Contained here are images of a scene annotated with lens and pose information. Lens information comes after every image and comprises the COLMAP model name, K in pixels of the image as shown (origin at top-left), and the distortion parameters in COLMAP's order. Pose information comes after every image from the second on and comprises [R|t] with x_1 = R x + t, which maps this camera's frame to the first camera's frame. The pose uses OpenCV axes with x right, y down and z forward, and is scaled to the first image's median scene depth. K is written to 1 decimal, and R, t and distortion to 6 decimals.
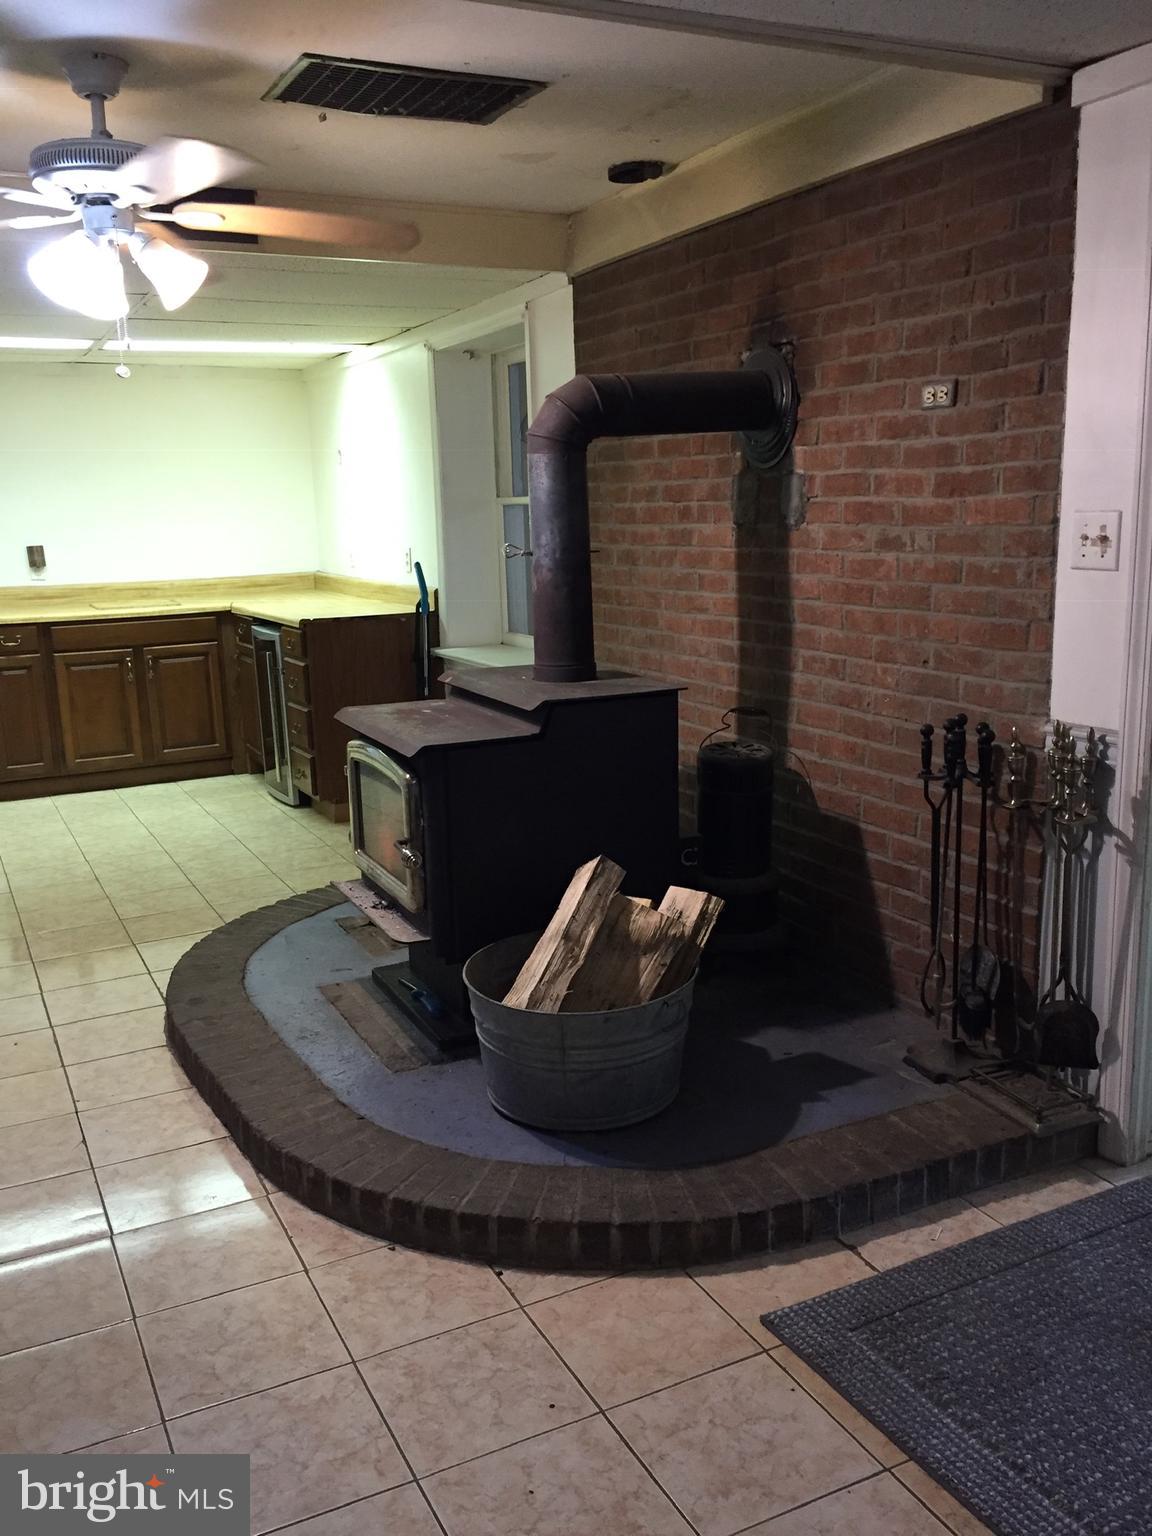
lens RADIAL K [[1317.4, 0, 566.6], [0, 1317.4, 762.3], [0, 0, 1]] dist [0.062363, -0.016690]
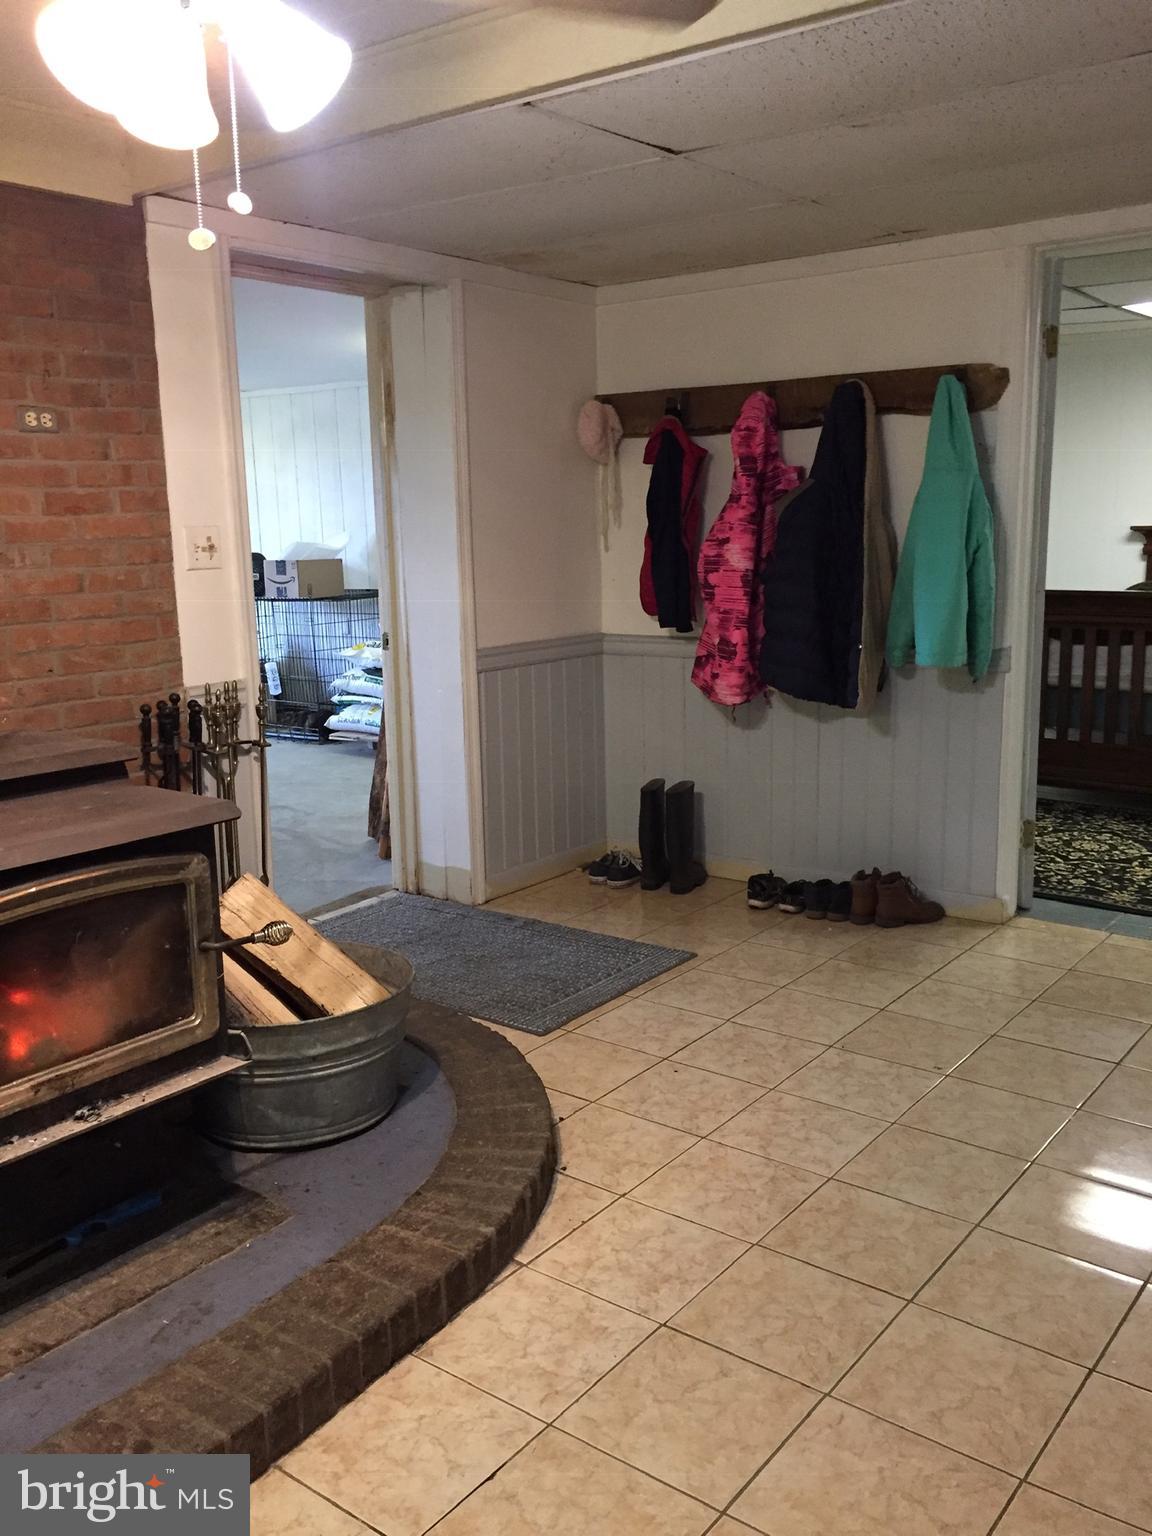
lens RADIAL K [[1317.4, 0, 567.9], [0, 1317.4, 771.1], [0, 0, 1]] dist [0.062363, -0.016690]
pose [[-0.432858, -0.130829, 0.891918, -0.951990], [0.214801, 0.945945, 0.242999, -0.187250], [-0.875497, 0.296769, -0.381357, 1.177452]]
